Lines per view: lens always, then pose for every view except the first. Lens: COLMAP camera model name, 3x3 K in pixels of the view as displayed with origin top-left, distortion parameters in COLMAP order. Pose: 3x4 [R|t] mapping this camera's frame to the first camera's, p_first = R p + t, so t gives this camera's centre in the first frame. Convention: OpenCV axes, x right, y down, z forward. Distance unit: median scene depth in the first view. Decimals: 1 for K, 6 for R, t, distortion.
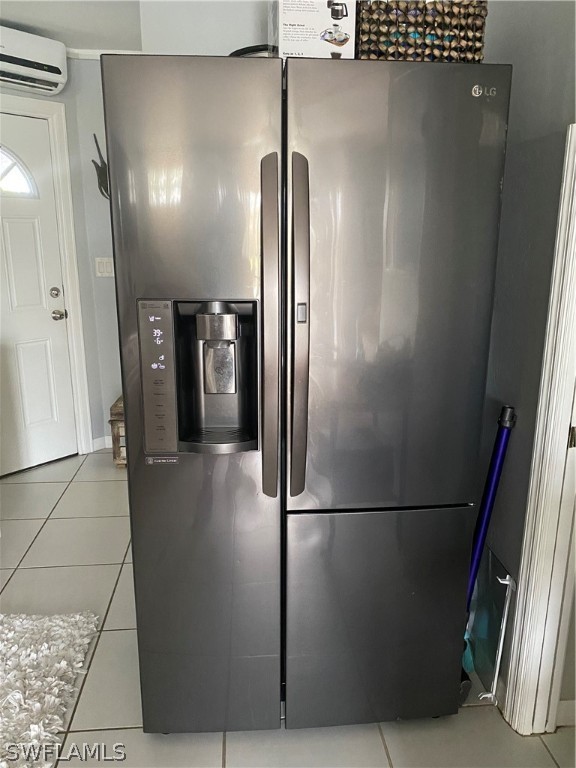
lens RADIAL K [[602.3, 0, 288.0], [0, 602.3, 384.0], [0, 0, 1]] dist [0.005203, -0.007471]
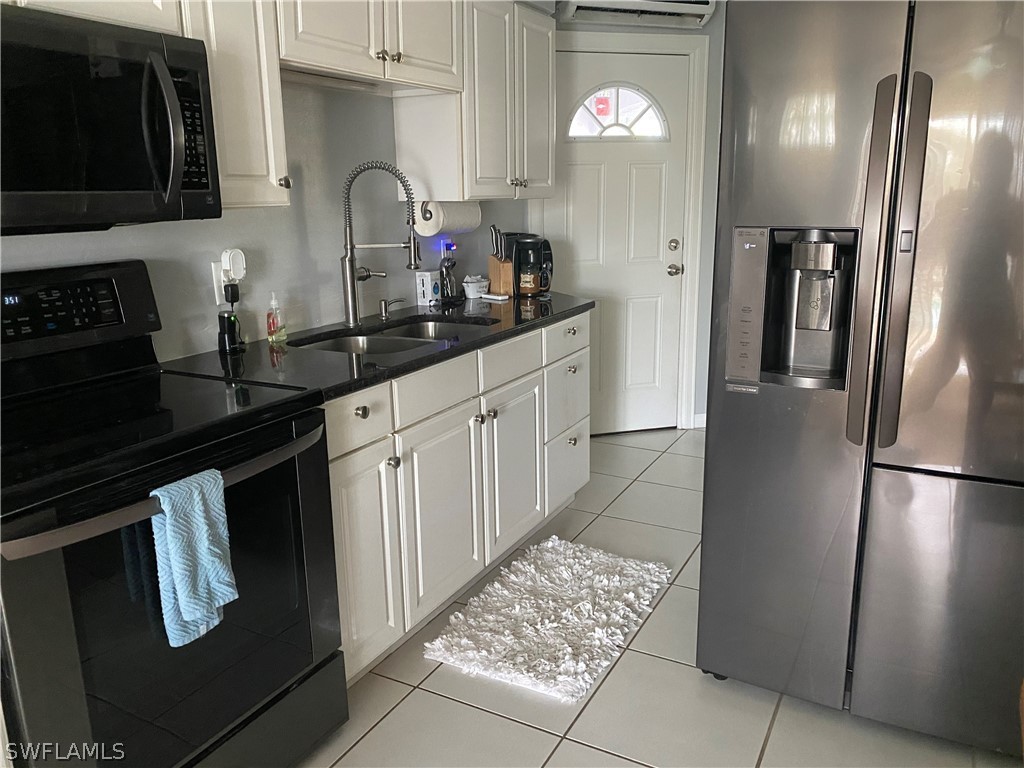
lens RADIAL K [[803.1, 0, 511.5], [0, 803.1, 395.9], [0, 0, 1]] dist [0.005203, -0.007471]
pose [[0.840223, 0.115157, -0.529872, 0.148192], [-0.109212, 0.993103, 0.042653, 0.100803], [0.531129, 0.022030, 0.847005, -0.284063]]
